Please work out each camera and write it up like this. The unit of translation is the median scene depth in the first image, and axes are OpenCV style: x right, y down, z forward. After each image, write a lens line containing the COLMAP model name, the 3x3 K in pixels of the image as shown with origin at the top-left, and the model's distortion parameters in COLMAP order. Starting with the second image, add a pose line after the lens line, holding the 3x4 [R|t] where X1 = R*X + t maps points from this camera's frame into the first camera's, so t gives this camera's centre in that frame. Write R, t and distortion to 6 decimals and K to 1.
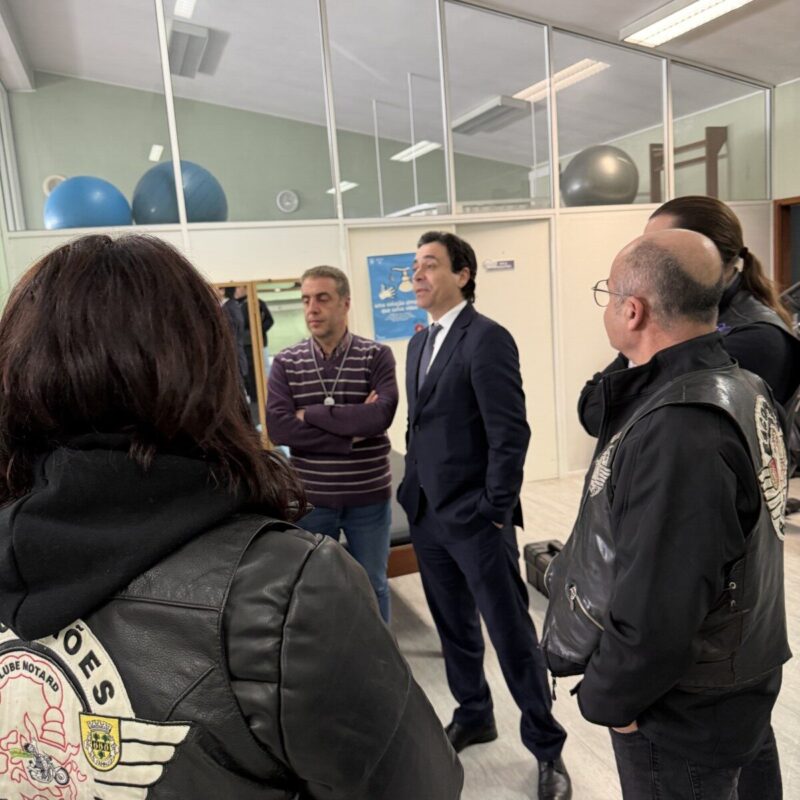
lens RADIAL K [[756.7, 0, 394.1], [0, 756.7, 394.7], [0, 0, 1]] dist [0.134707, -0.263637]
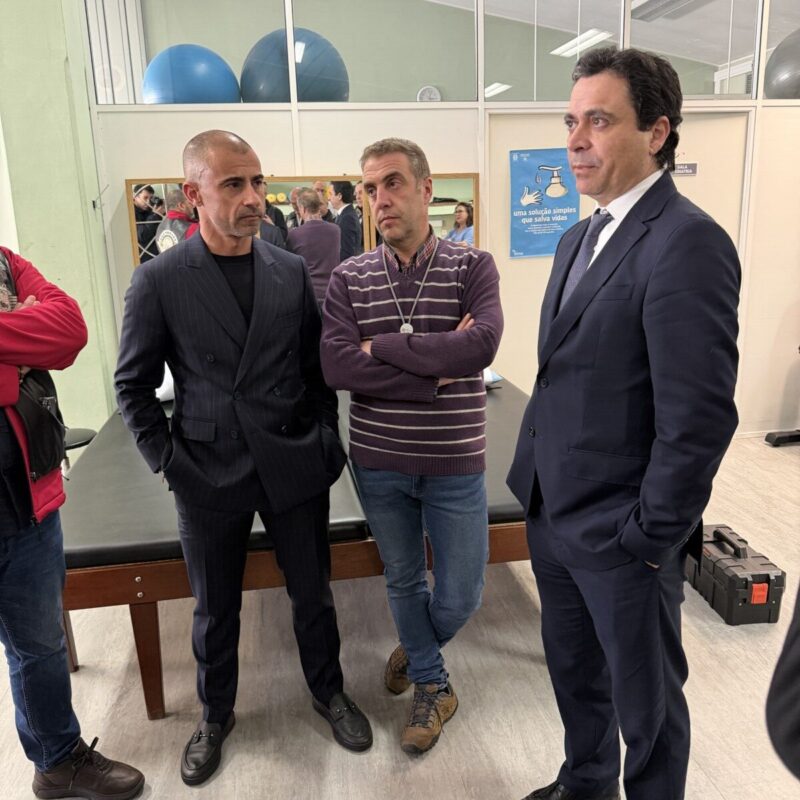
lens RADIAL K [[764.1, 0, 421.1], [0, 764.1, 368.9], [0, 0, 1]] dist [0.111183, -0.206776]
pose [[0.984456, 0.076999, -0.157850, 0.020305], [-0.066205, 0.995166, 0.072542, -0.003655], [0.162673, -0.060964, 0.984795, 0.158656]]
